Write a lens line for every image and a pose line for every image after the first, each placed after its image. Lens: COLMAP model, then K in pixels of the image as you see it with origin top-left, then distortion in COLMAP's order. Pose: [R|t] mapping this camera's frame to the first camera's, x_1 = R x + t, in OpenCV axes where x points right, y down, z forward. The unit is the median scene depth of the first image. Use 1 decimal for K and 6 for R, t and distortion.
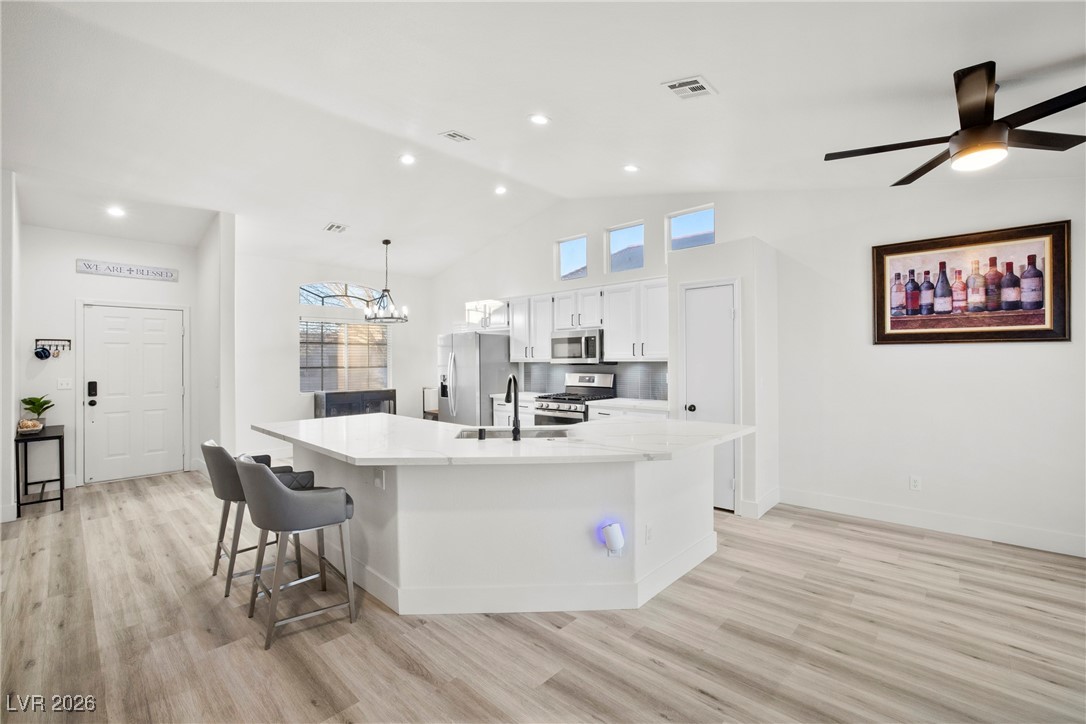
lens RADIAL K [[465.4, 0, 543.0], [0, 465.4, 362.0], [0, 0, 1]] dist [-0.047522, 0.018094]
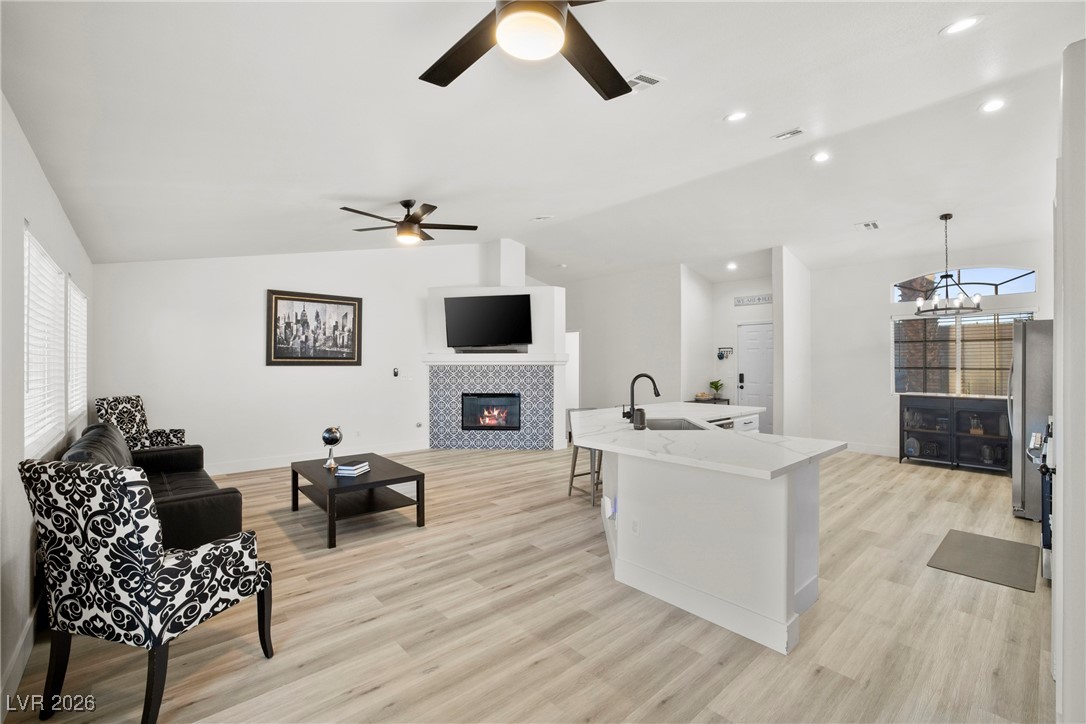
lens RADIAL K [[465.4, 0, 543.0], [0, 465.4, 362.0], [0, 0, 1]] dist [-0.047522, 0.018094]
pose [[-0.092197, 0.005840, -0.995724, 0.844405], [0.000155, 0.999983, 0.005850, -0.008486], [0.995741, 0.000385, -0.092197, 0.572385]]
